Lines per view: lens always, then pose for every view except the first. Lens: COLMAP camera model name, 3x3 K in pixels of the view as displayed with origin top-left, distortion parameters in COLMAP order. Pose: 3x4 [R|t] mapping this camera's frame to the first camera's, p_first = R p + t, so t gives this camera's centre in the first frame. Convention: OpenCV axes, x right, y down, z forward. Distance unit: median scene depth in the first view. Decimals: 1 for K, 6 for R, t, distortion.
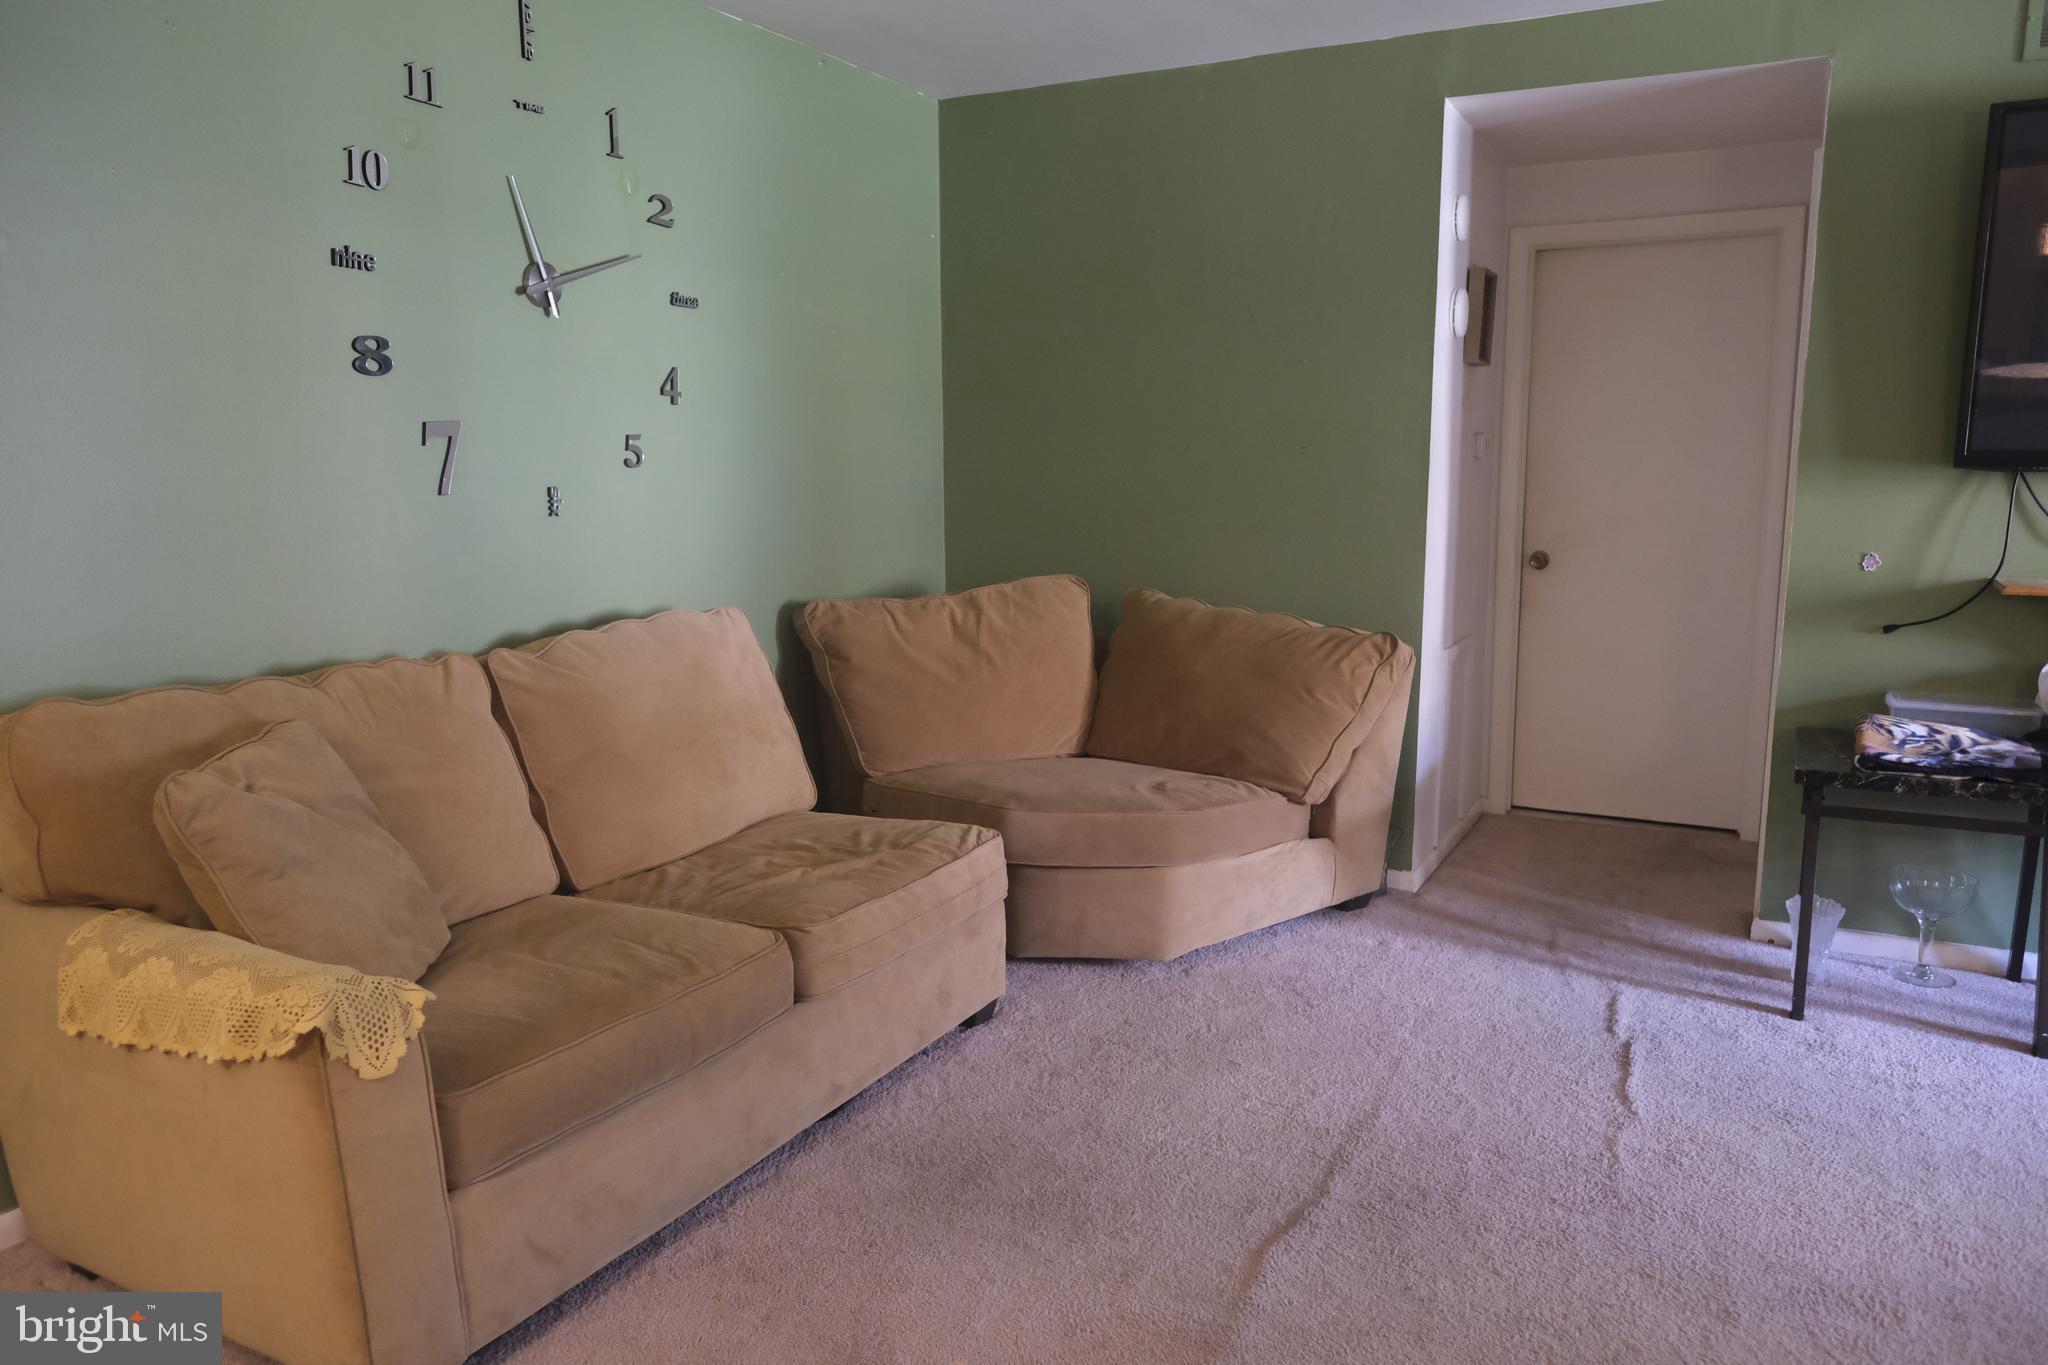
lens RADIAL K [[1438.3, 0, 1021.3], [0, 1438.3, 693.9], [0, 0, 1]] dist [-0.018013, 0.007698]
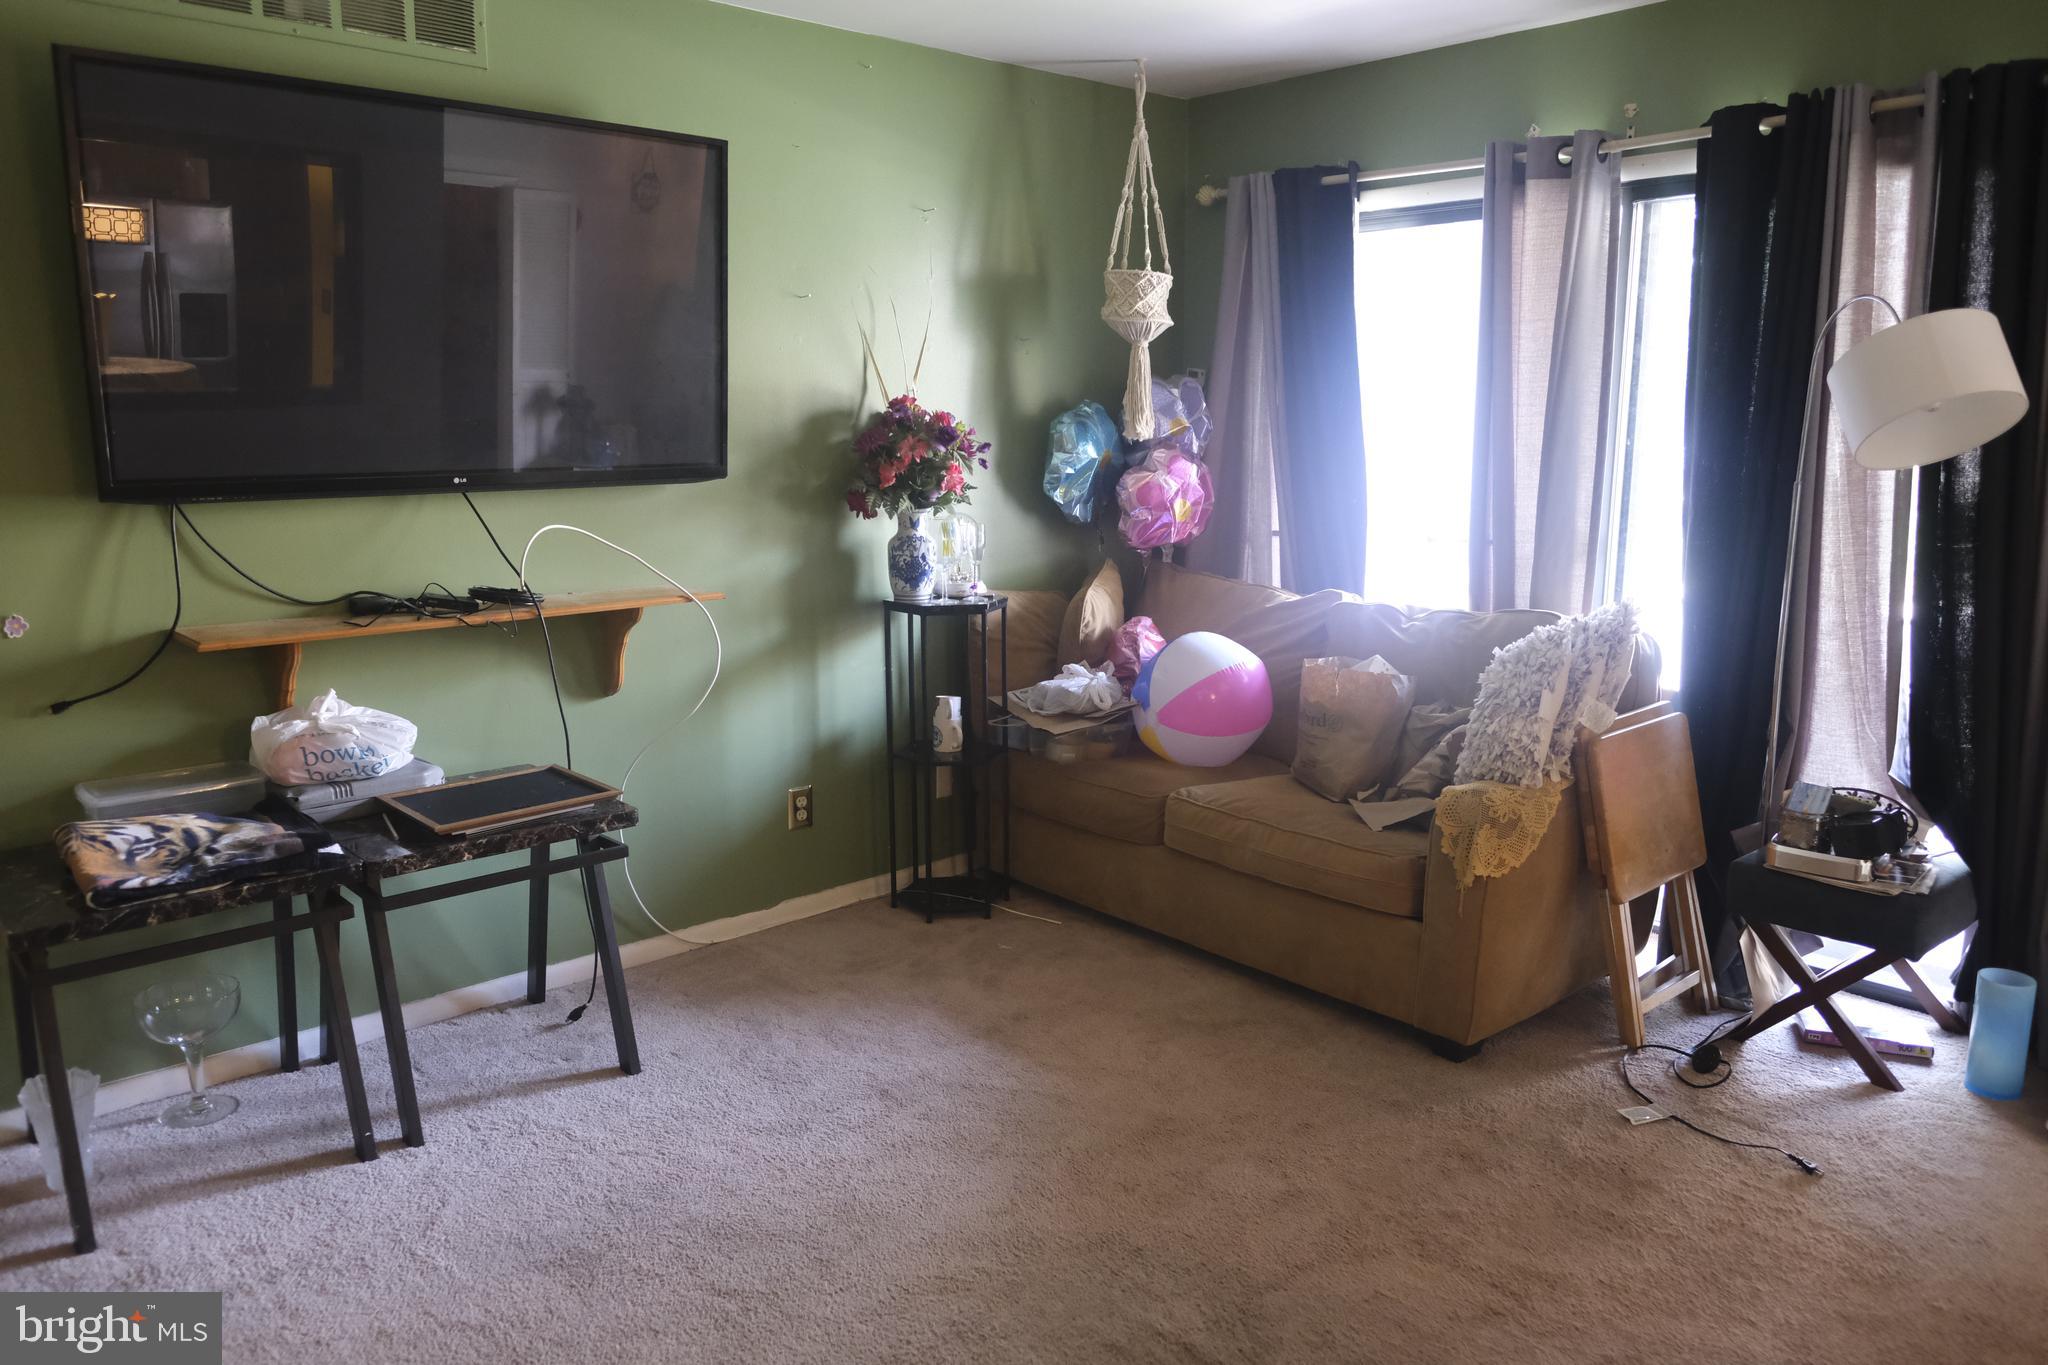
lens RADIAL K [[1438.3, 0, 1021.3], [0, 1438.3, 693.9], [0, 0, 1]] dist [-0.018013, 0.007698]
pose [[0.331783, -0.172266, 0.927493, 0.063056], [0.155668, 0.979705, 0.126278, -0.075555], [-0.930423, 0.102484, 0.351866, 0.254603]]
